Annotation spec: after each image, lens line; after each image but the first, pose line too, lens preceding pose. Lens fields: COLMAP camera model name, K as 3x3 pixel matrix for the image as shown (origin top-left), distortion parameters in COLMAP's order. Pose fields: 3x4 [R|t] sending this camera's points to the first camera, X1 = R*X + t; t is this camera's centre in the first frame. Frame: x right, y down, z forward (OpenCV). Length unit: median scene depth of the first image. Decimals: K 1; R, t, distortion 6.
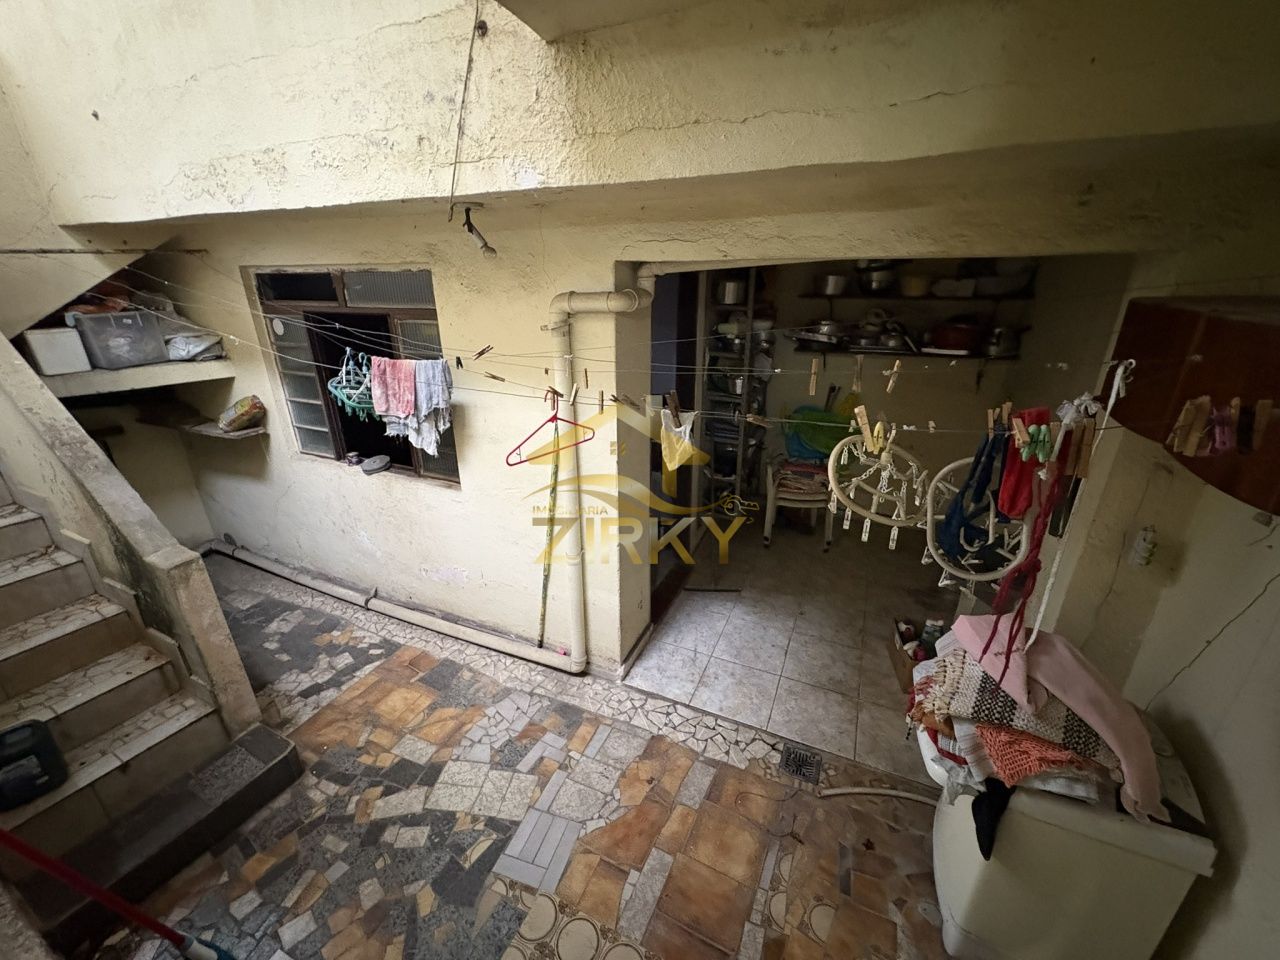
lens RADIAL K [[509.1, 0, 637.5], [0, 509.1, 477.9], [0, 0, 1]] dist [-0.000565, 0.000468]
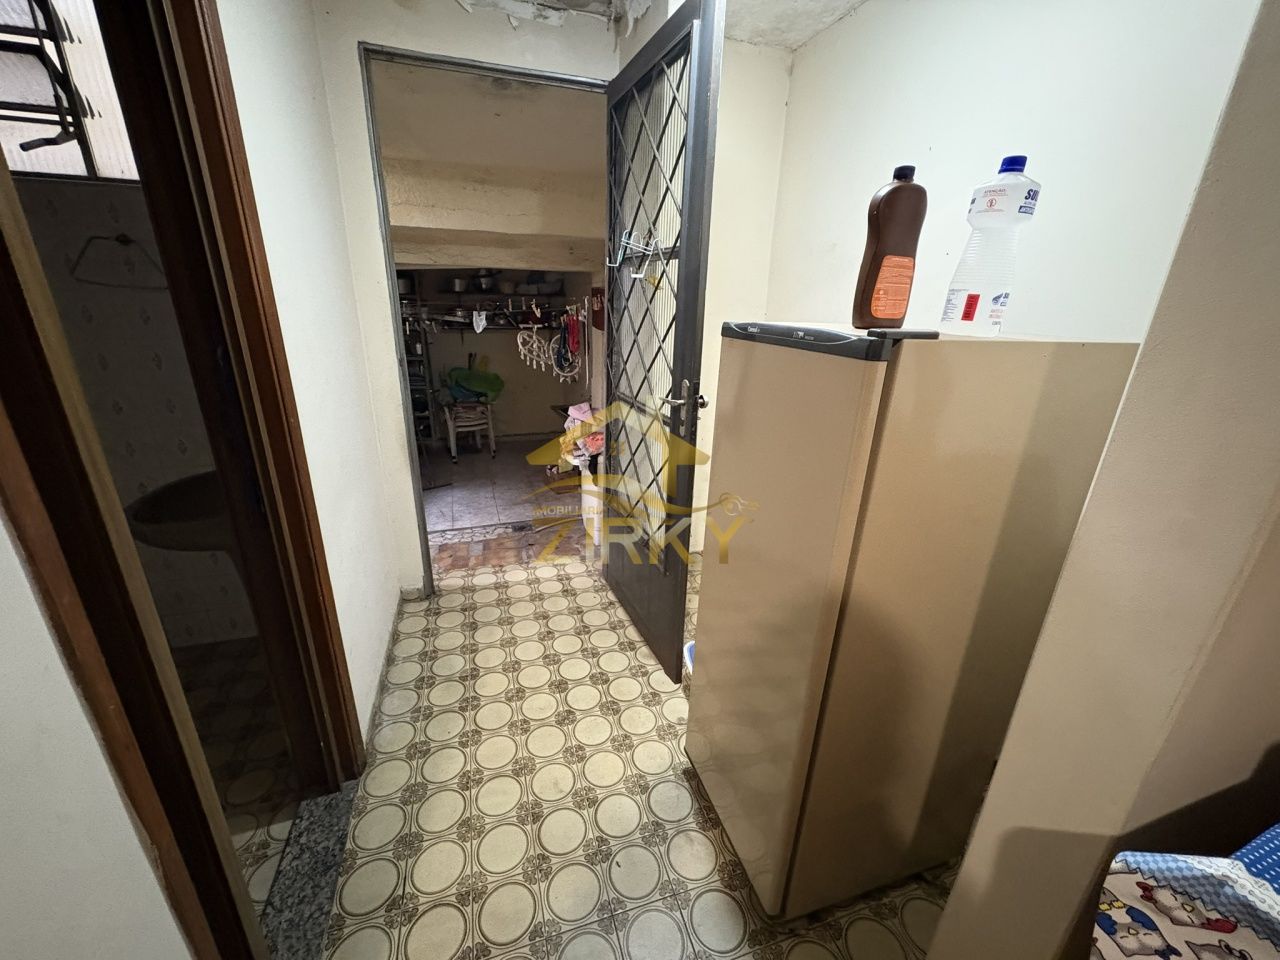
lens RADIAL K [[509.1, 0, 637.5], [0, 509.1, 477.9], [0, 0, 1]] dist [-0.000565, 0.000468]
pose [[0.722219, -0.206808, 0.660023, -0.543117], [0.221624, 0.973133, 0.062408, 0.321011], [-0.655197, 0.101205, 0.748648, -0.681755]]
